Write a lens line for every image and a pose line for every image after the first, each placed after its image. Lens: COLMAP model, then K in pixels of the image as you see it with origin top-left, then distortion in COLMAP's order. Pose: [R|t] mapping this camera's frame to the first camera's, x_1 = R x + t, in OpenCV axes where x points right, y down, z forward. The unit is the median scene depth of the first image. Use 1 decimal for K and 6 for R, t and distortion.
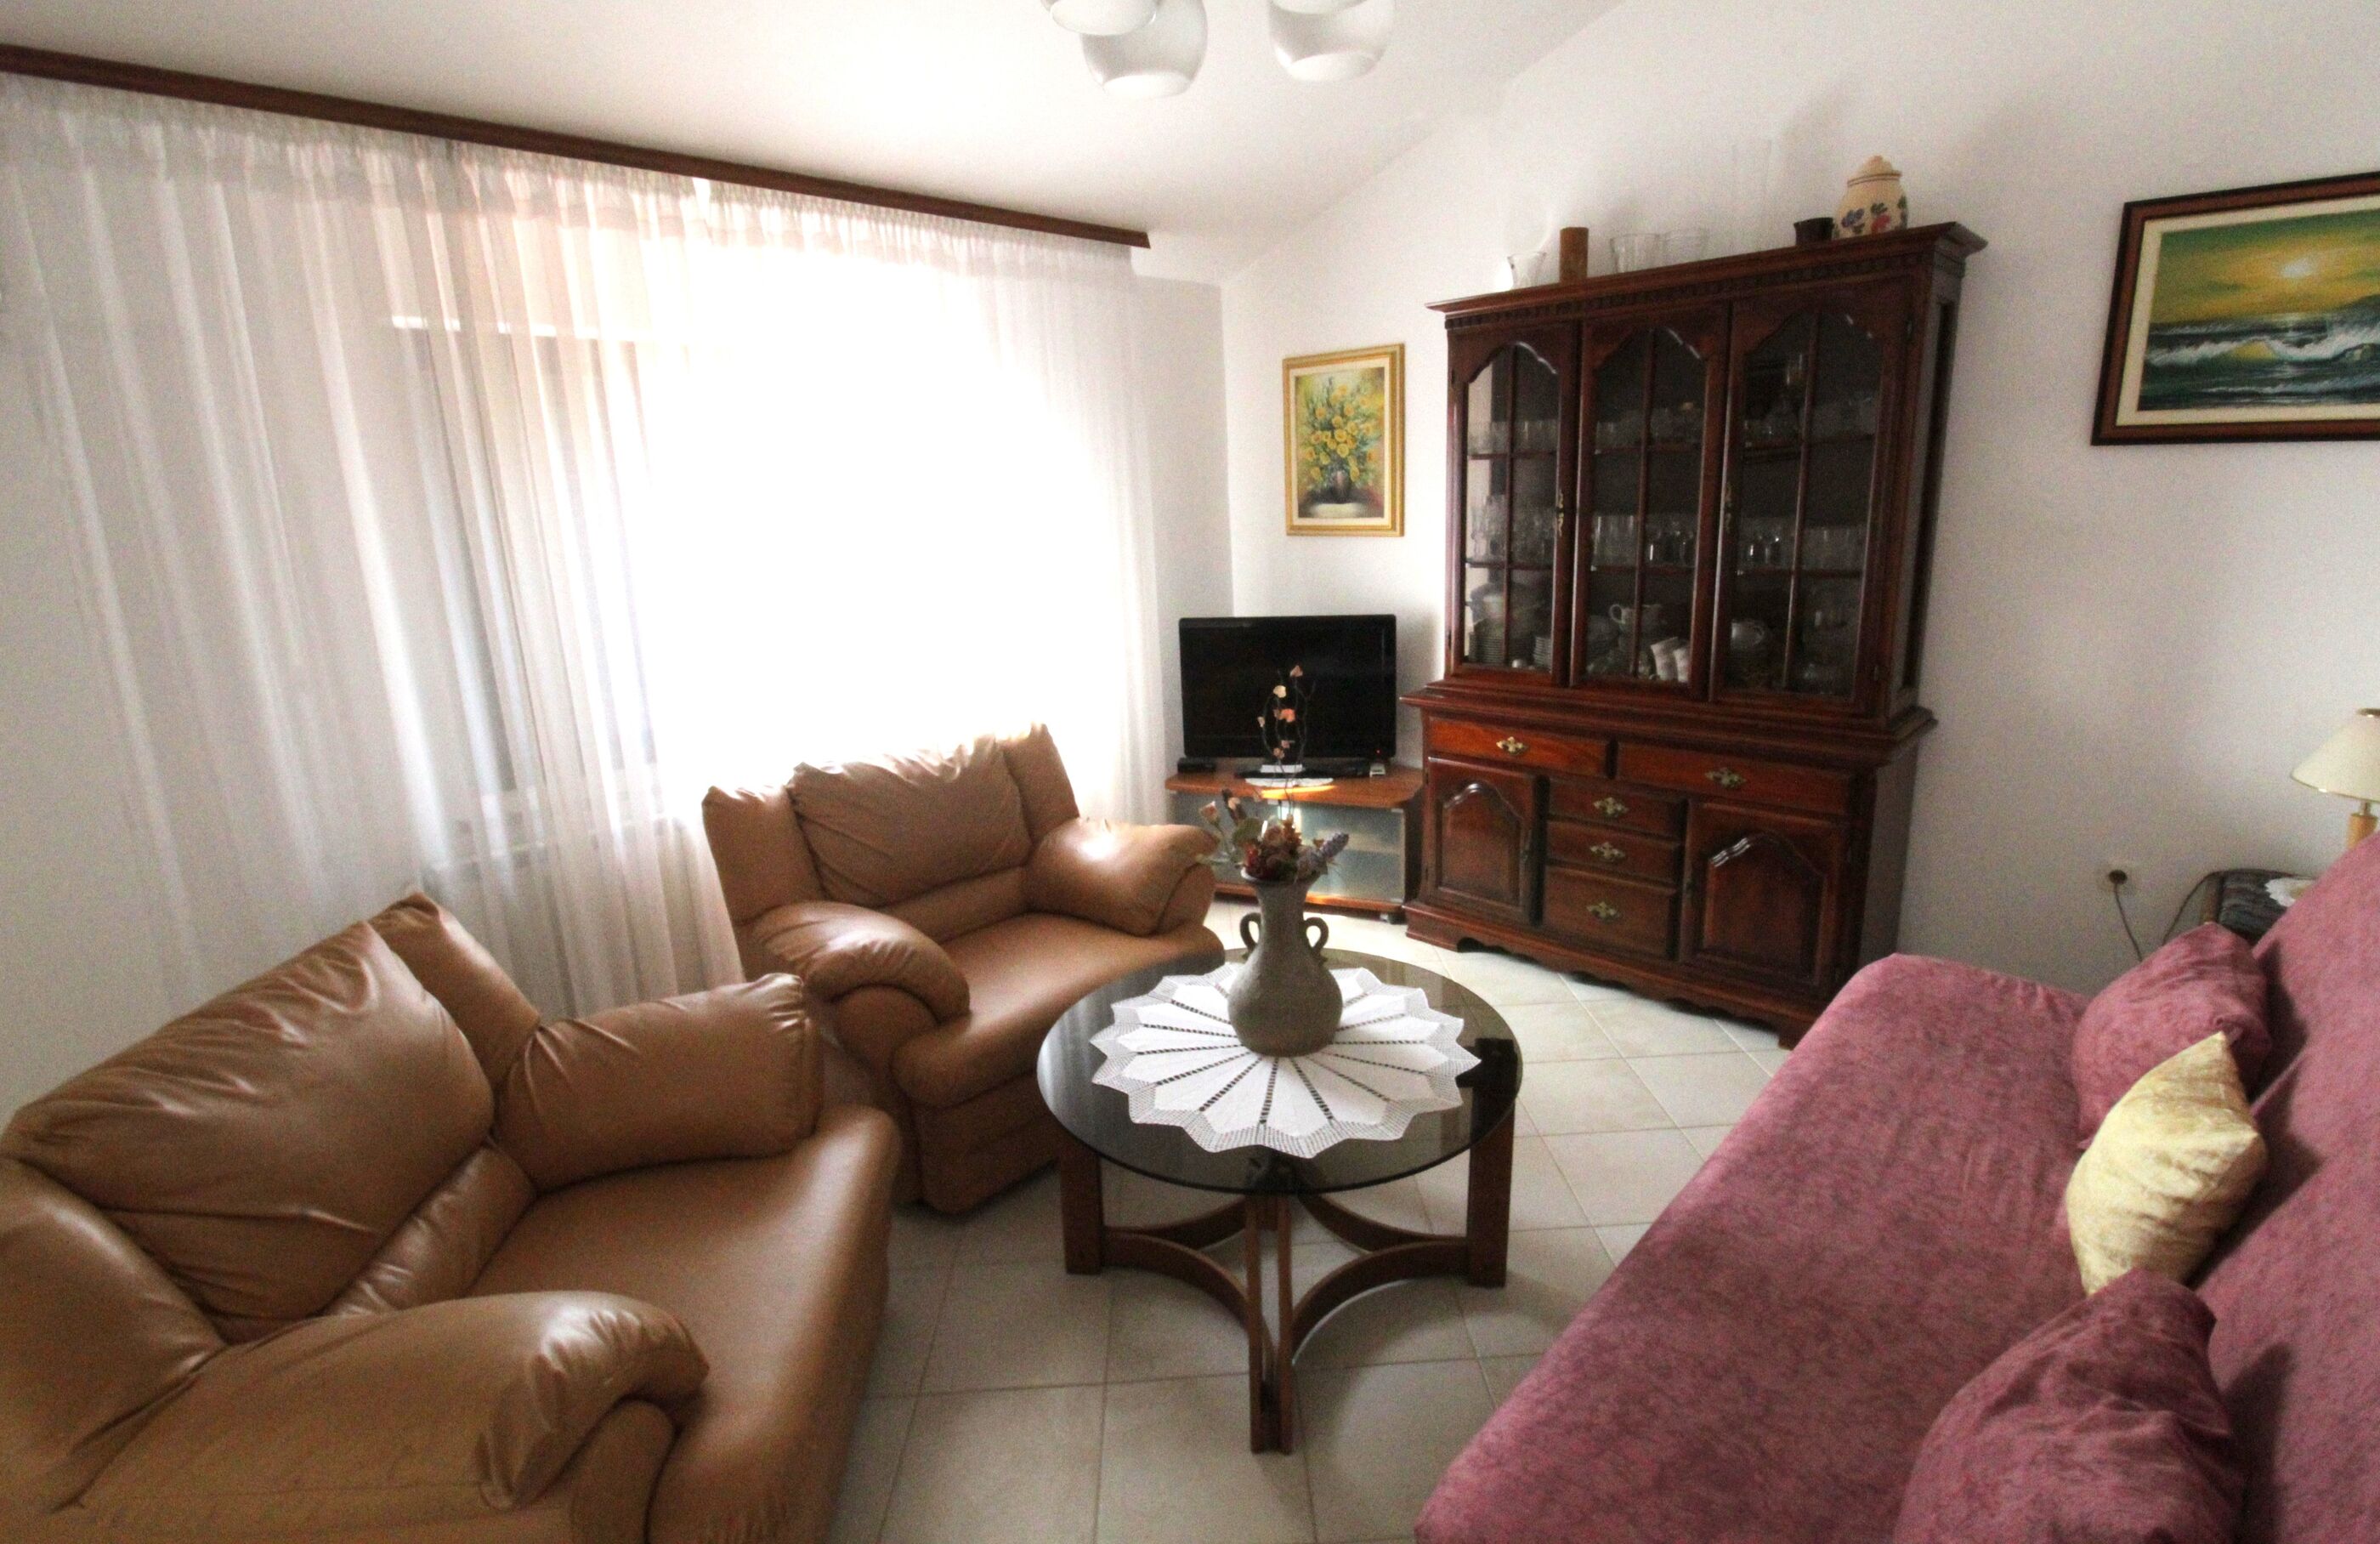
lens RADIAL K [[1105.7, 0, 1223.8], [0, 1105.7, 743.5], [0, 0, 1]] dist [-0.000471, -0.013117]
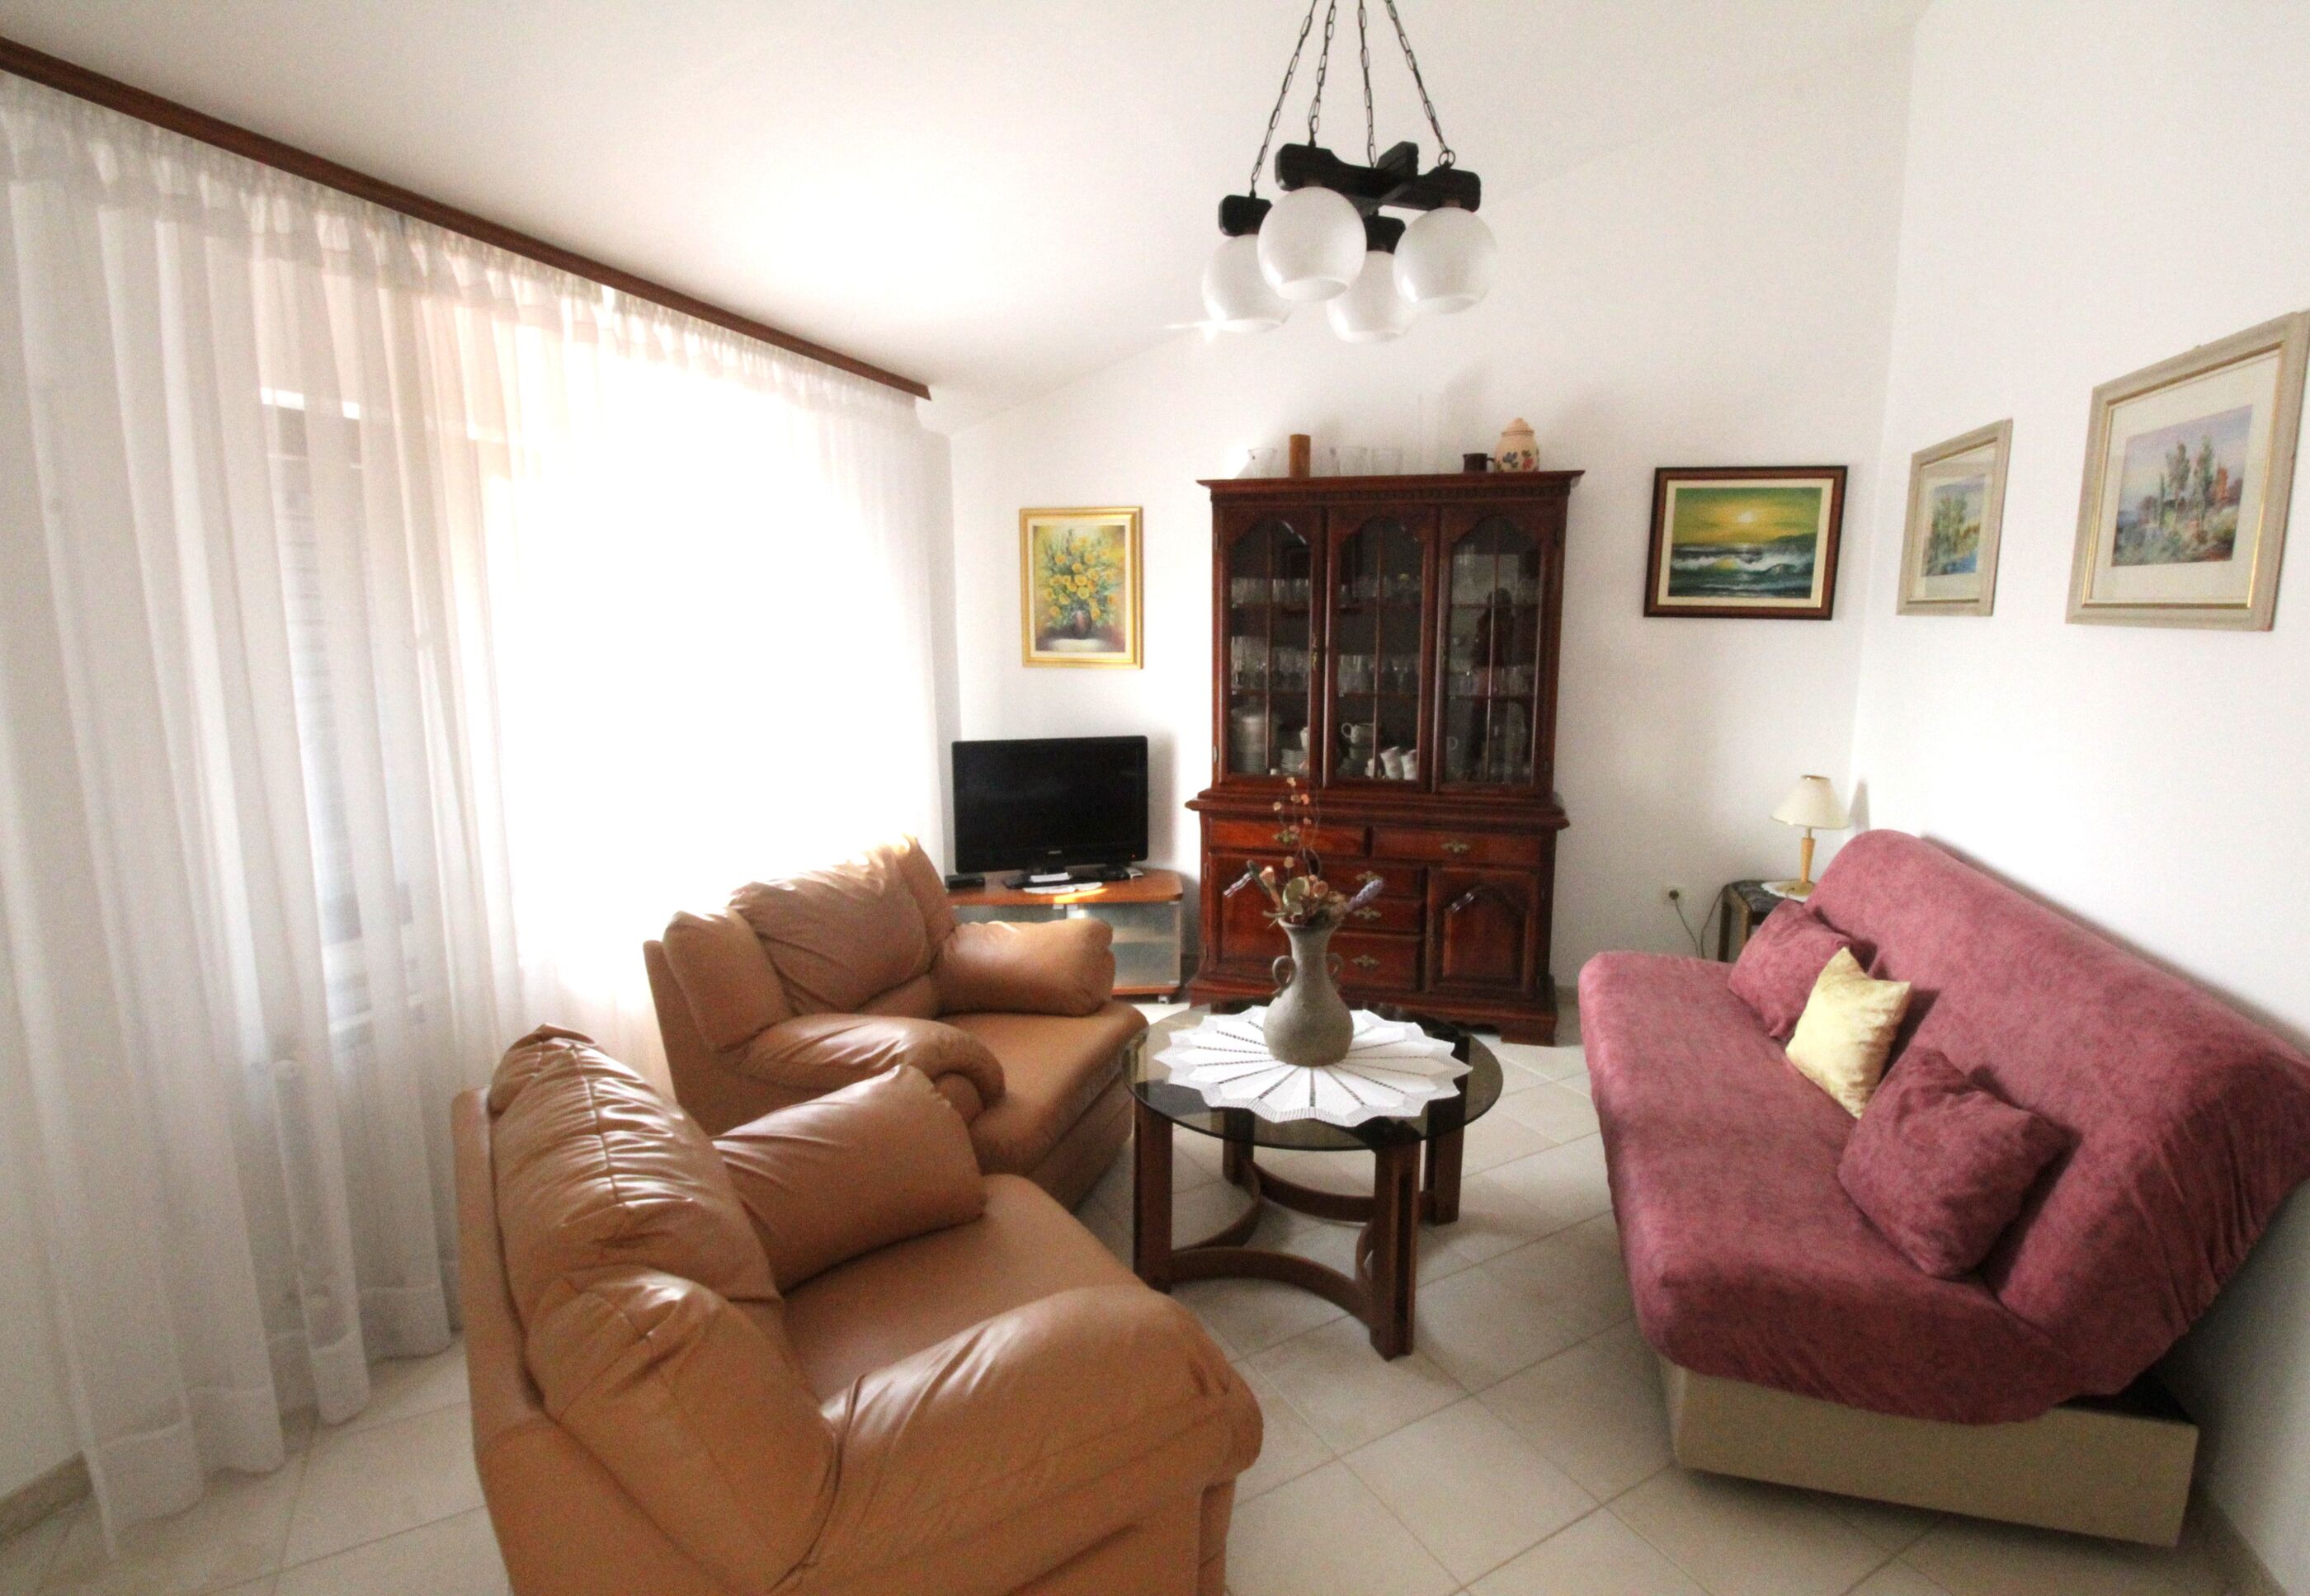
lens RADIAL K [[1111.7, 0, 1225.1], [0, 1111.7, 786.9], [0, 0, 1]] dist [0.002560, -0.011928]
pose [[0.876891, -0.031471, 0.479658, -0.443329], [0.072873, 0.995025, -0.067939, 0.029040], [-0.475134, 0.094529, 0.874821, -0.066500]]
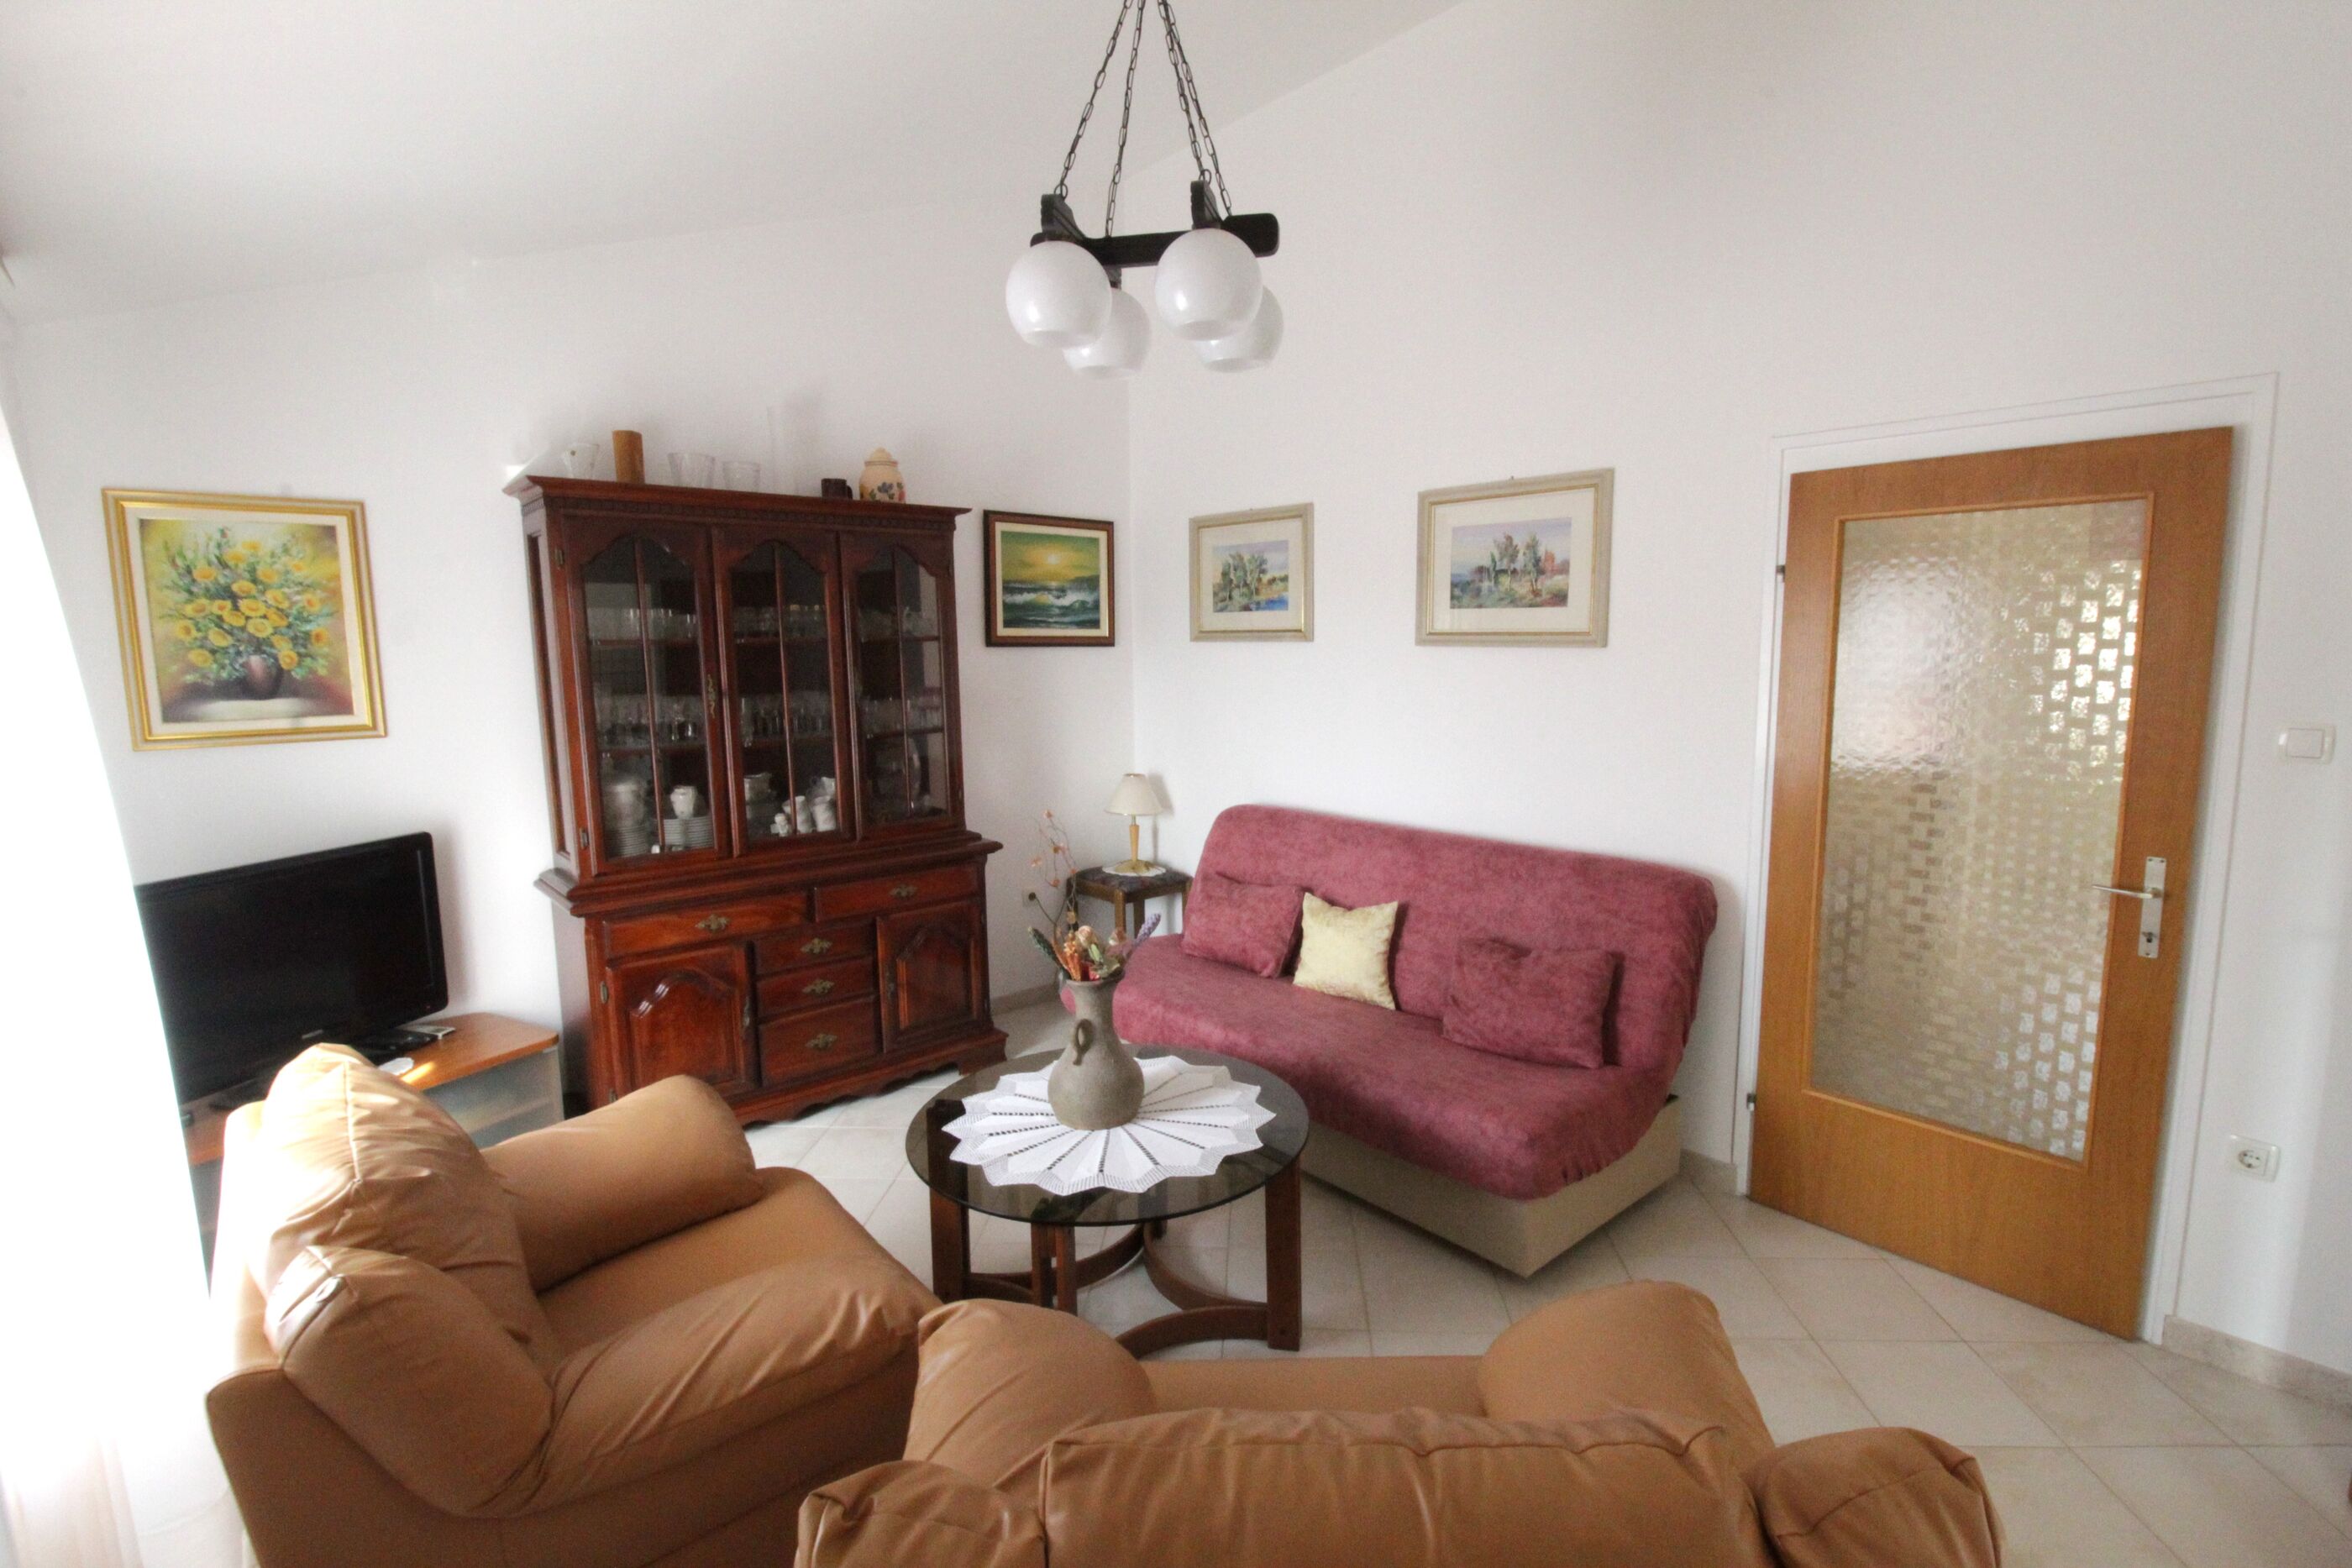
lens RADIAL K [[1094.0, 0, 1196.9], [0, 1094.0, 779.3], [0, 0, 1]] dist [0.000955, -0.012812]
pose [[0.108665, -0.091463, 0.989862, -0.755560], [0.236286, 0.969597, 0.063651, -0.095312], [-0.965588, 0.226974, 0.126973, 0.470374]]
